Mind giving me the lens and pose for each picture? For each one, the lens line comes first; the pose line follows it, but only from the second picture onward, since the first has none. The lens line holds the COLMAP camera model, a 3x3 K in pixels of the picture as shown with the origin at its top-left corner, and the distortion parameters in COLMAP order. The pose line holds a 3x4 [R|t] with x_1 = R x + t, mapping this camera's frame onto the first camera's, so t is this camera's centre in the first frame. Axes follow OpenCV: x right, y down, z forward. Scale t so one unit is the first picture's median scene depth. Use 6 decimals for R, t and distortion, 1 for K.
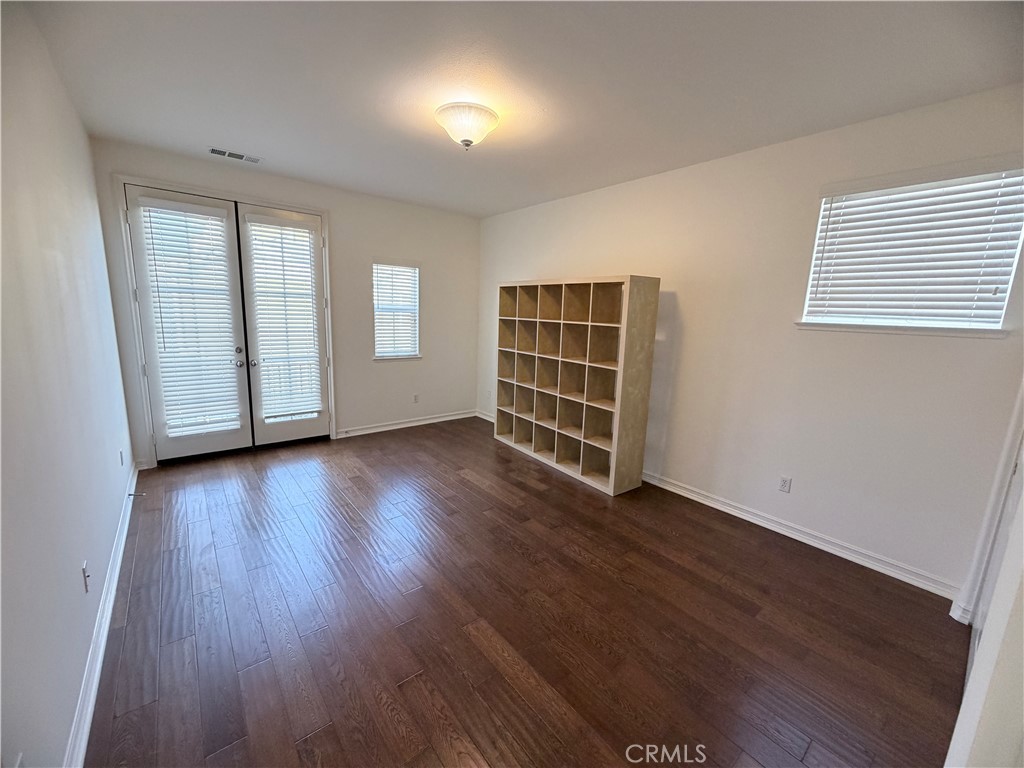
lens RADIAL K [[408.0, 0, 506.9], [0, 408.0, 384.4], [0, 0, 1]] dist [-0.000025, 0.000049]
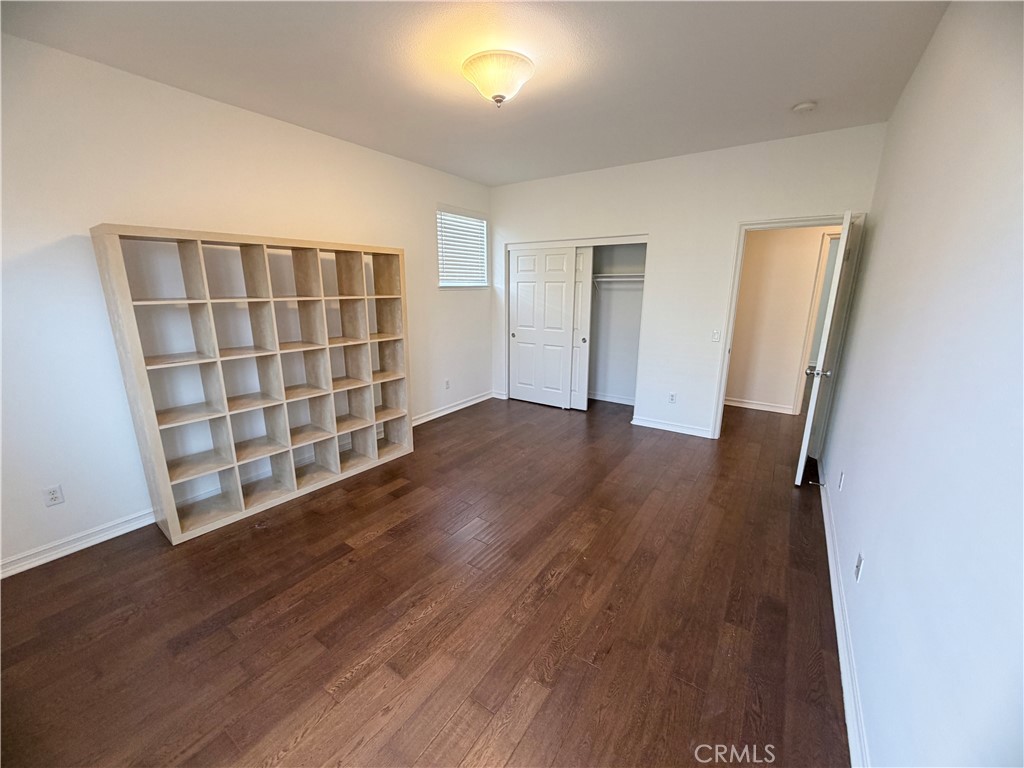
lens RADIAL K [[408.0, 0, 506.9], [0, 408.0, 384.4], [0, 0, 1]] dist [-0.000025, 0.000049]
pose [[-0.282848, -0.260459, 0.923124, -0.936846], [0.166503, 0.934480, 0.314680, -0.241792], [-0.944602, 0.242710, -0.220949, 1.141152]]
